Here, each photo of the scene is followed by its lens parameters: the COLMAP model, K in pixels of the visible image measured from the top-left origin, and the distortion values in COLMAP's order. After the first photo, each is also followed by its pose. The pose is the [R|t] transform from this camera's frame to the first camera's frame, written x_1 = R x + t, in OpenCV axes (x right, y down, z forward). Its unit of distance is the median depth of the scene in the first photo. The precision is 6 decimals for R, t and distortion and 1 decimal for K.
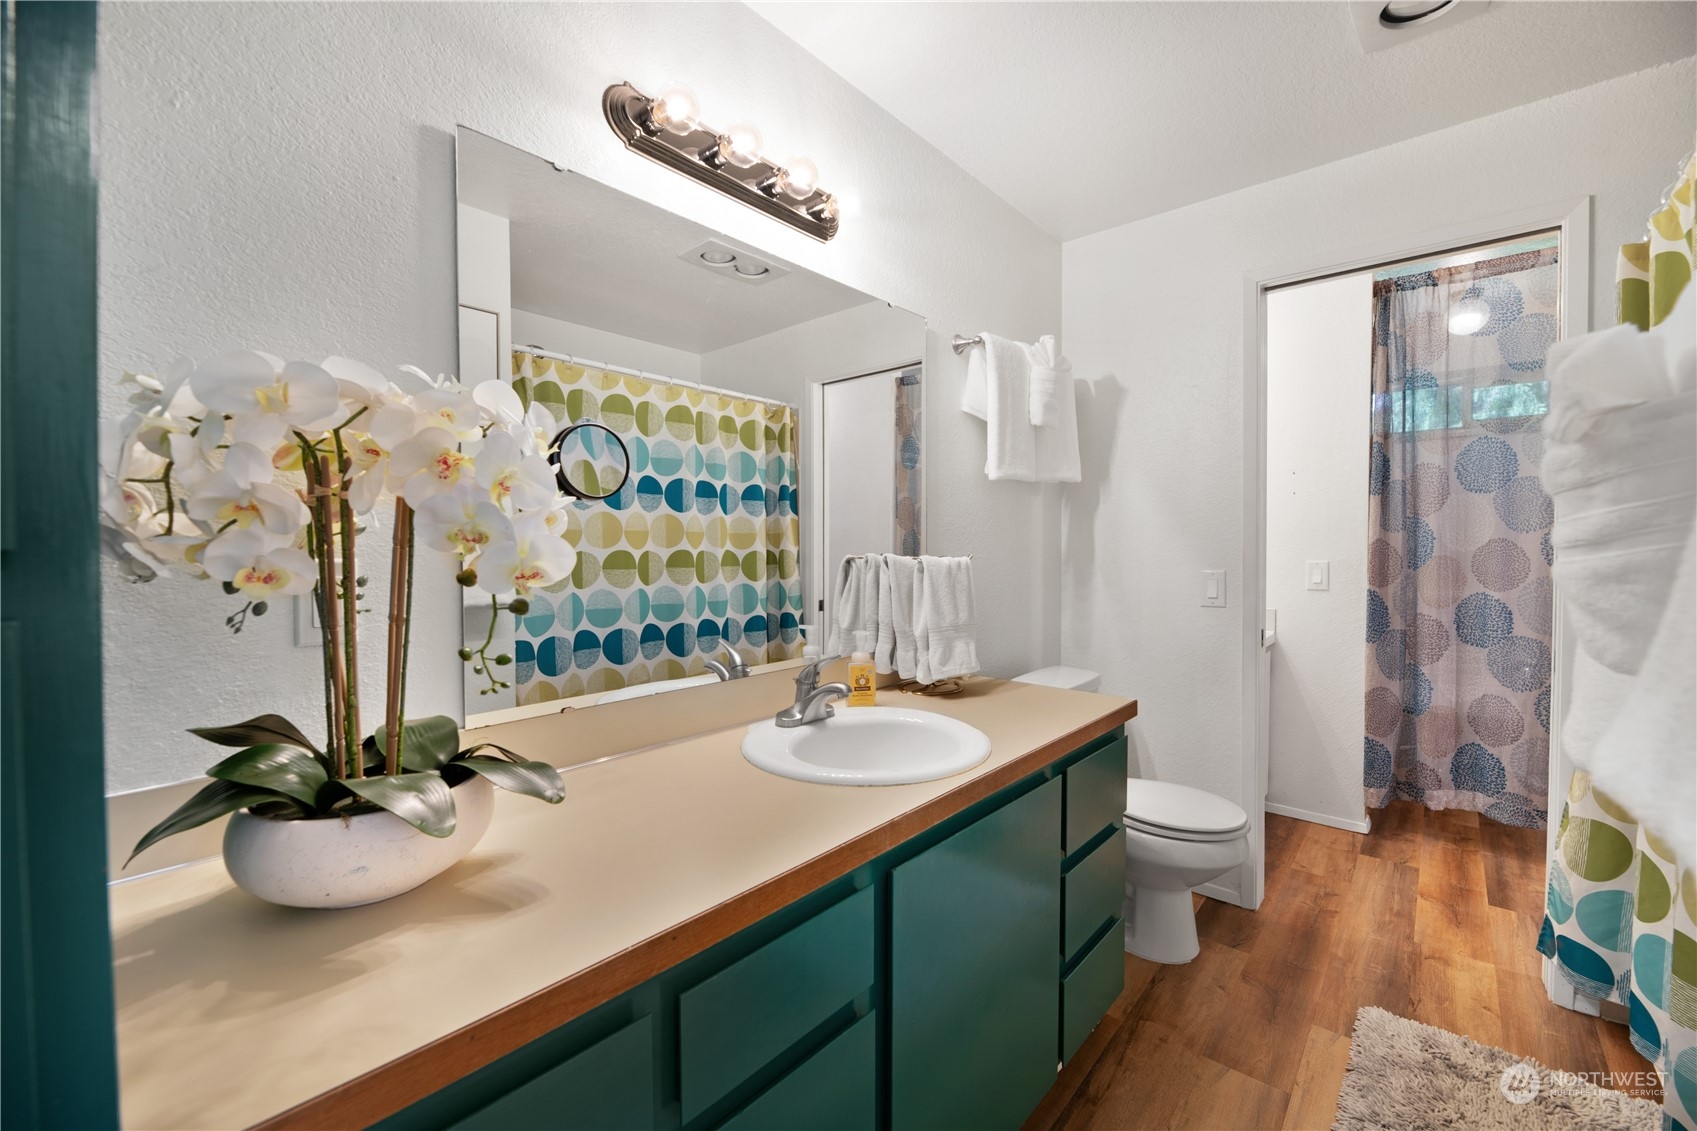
lens RADIAL K [[698.6, 0, 842.3], [0, 698.6, 564.0], [0, 0, 1]] dist [-0.009562, -0.000300]
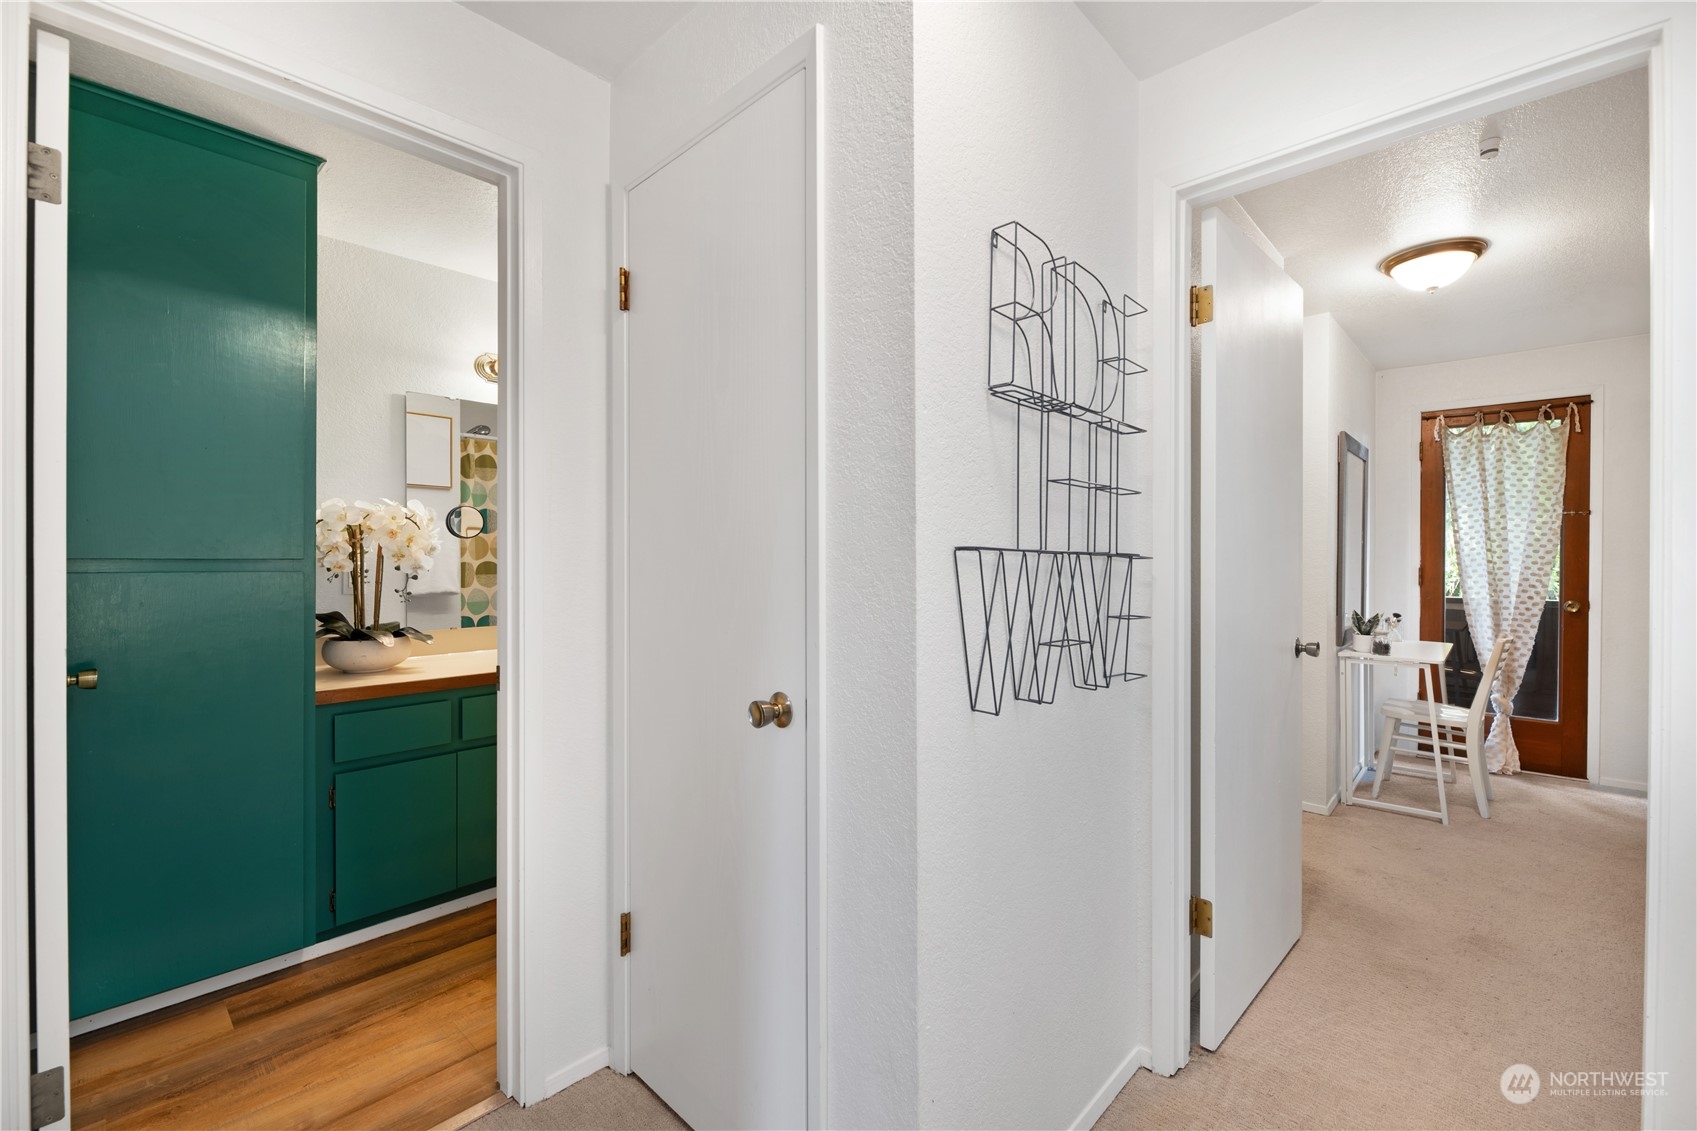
lens RADIAL K [[737.9, 0, 854.8], [0, 737.9, 563.8], [0, 0, 1]] dist [0.005196, 0.000310]
pose [[0.999702, 0.004620, -0.023958, 1.513531], [-0.005042, 0.999833, -0.017594, 0.044711], [0.023873, 0.017709, 0.999558, -2.171430]]
